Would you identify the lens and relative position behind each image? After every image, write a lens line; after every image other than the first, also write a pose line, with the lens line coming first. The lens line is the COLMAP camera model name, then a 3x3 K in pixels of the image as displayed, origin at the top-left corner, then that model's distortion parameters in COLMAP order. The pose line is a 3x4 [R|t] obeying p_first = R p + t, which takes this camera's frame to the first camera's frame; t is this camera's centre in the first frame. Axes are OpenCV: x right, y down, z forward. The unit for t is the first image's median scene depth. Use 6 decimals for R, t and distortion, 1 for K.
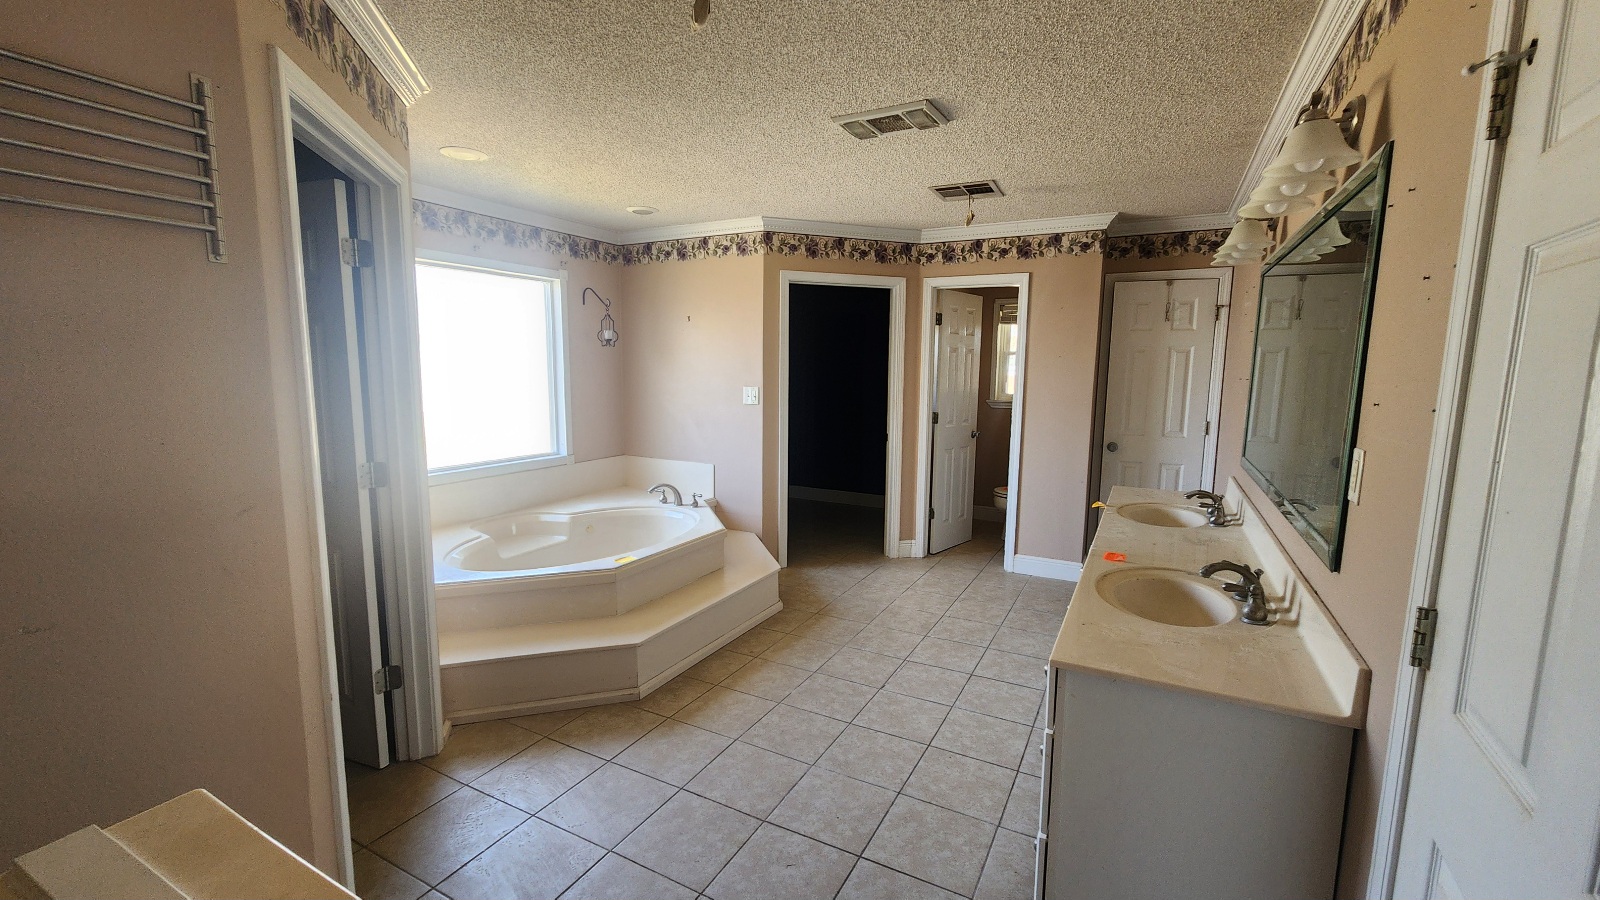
lens RADIAL K [[651.2, 0, 811.3], [0, 651.2, 456.4], [0, 0, 1]] dist [0.004387, -0.002610]
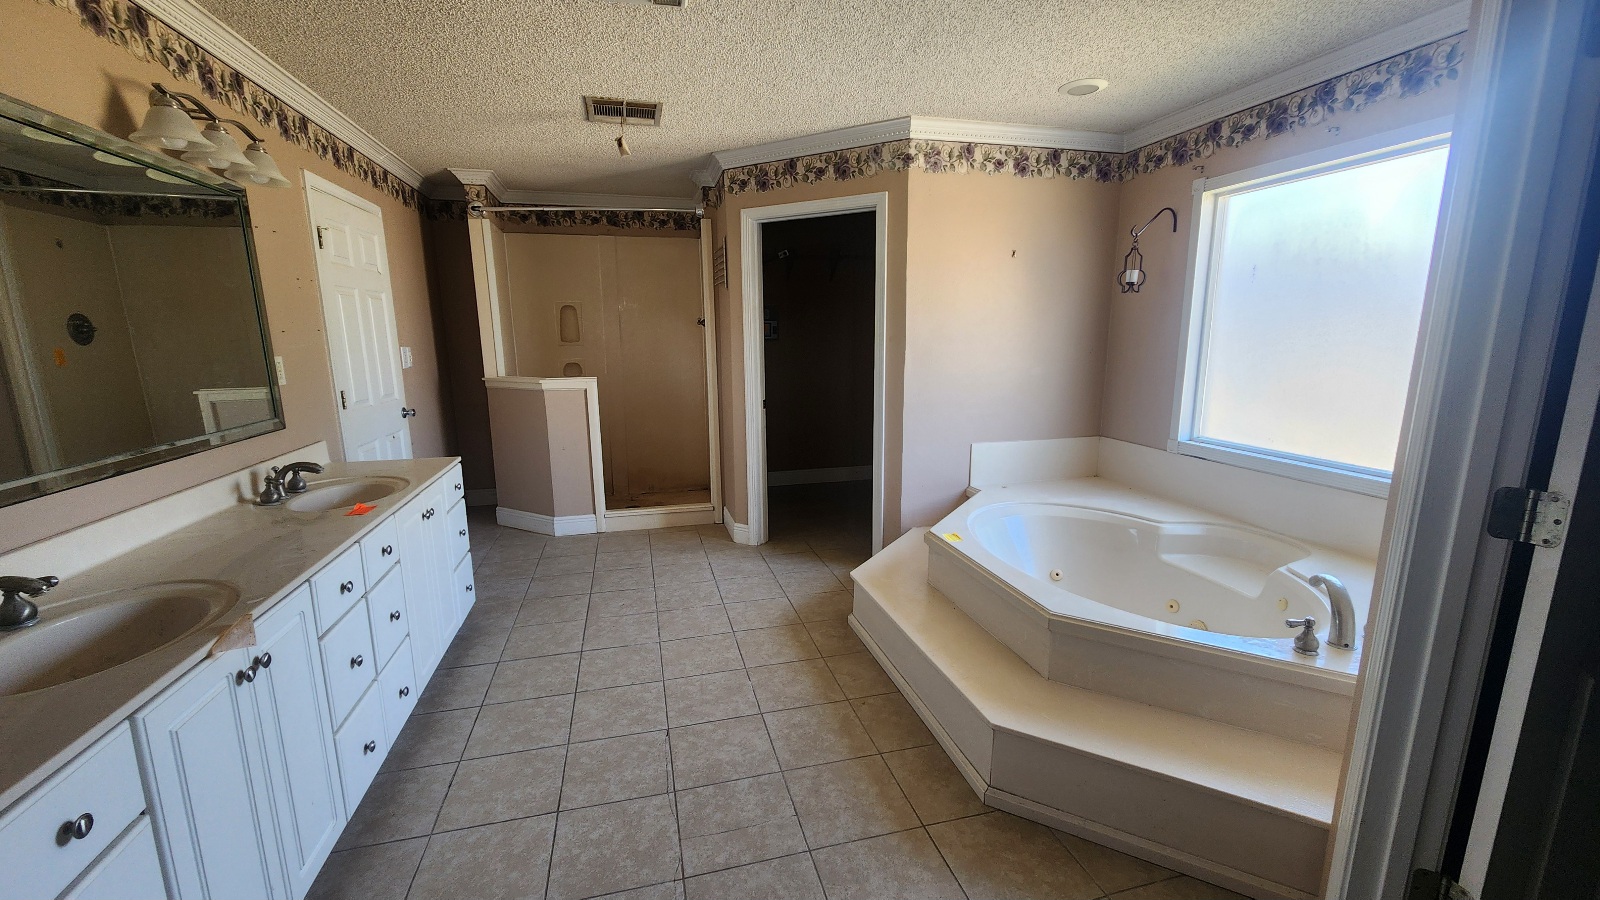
lens RADIAL K [[651.2, 0, 805.4], [0, 651.2, 451.9], [0, 0, 1]] dist [0.004387, -0.002610]
pose [[-0.735559, 0.117337, -0.667222, 0.480095], [-0.092469, 0.958280, 0.270462, -0.189117], [0.671120, 0.260638, -0.694021, 1.614325]]
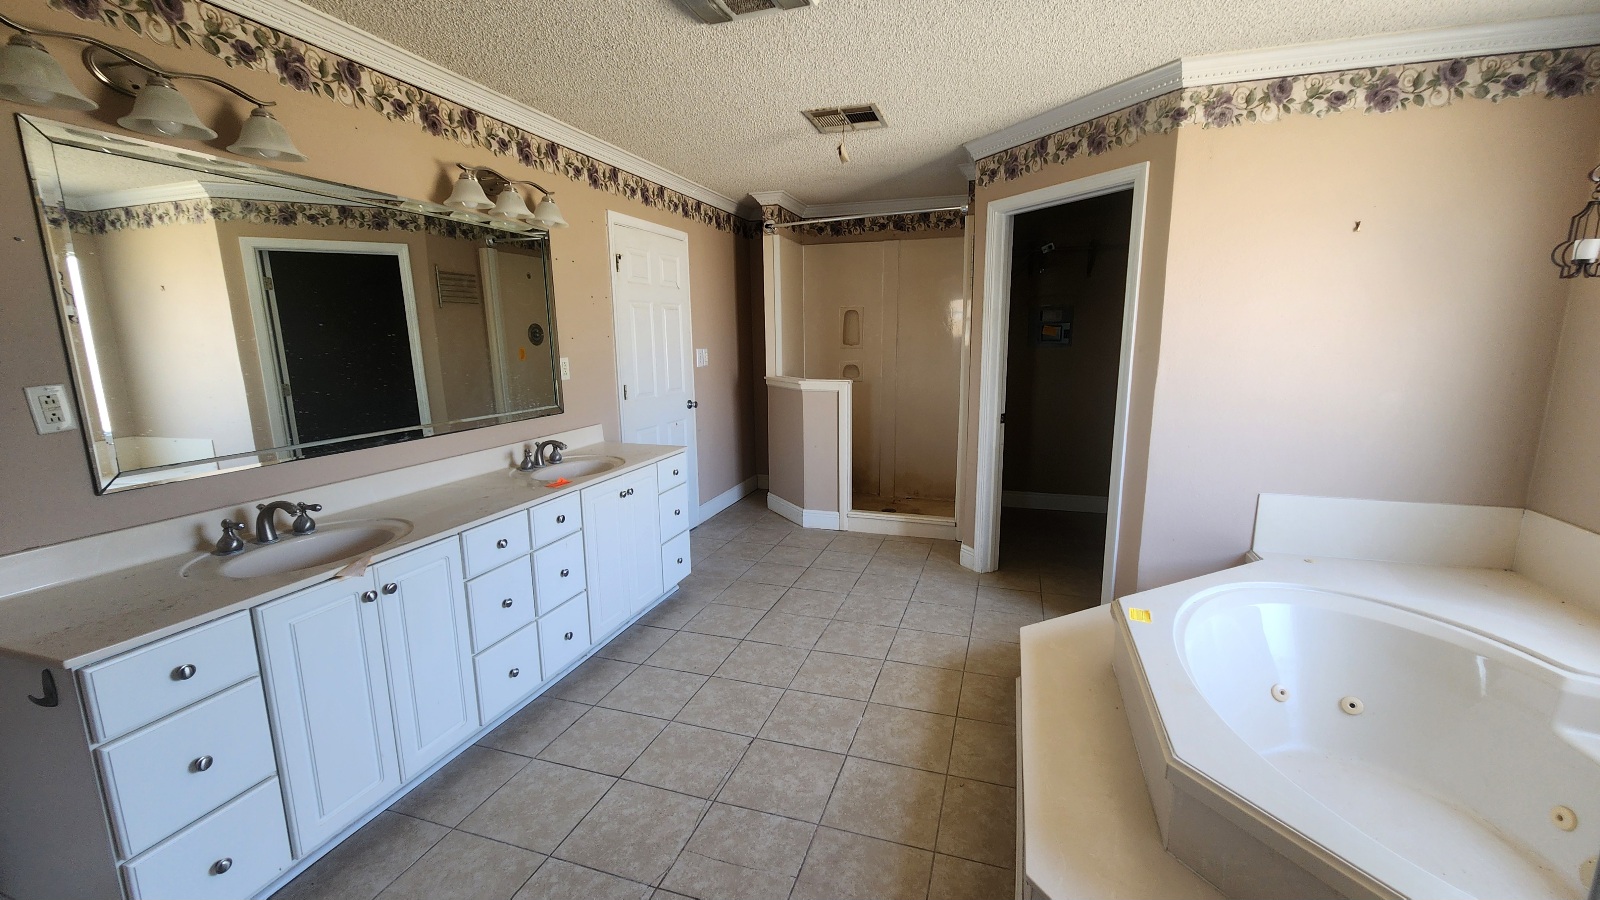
lens RADIAL K [[651.2, 0, 806.5], [0, 651.2, 451.9], [0, 0, 1]] dist [0.004387, -0.002610]
pose [[-0.985271, 0.026774, -0.168888, 0.173316], [-0.026795, 0.951291, 0.307128, -0.214472], [0.168885, 0.307130, -0.936562, 1.688801]]
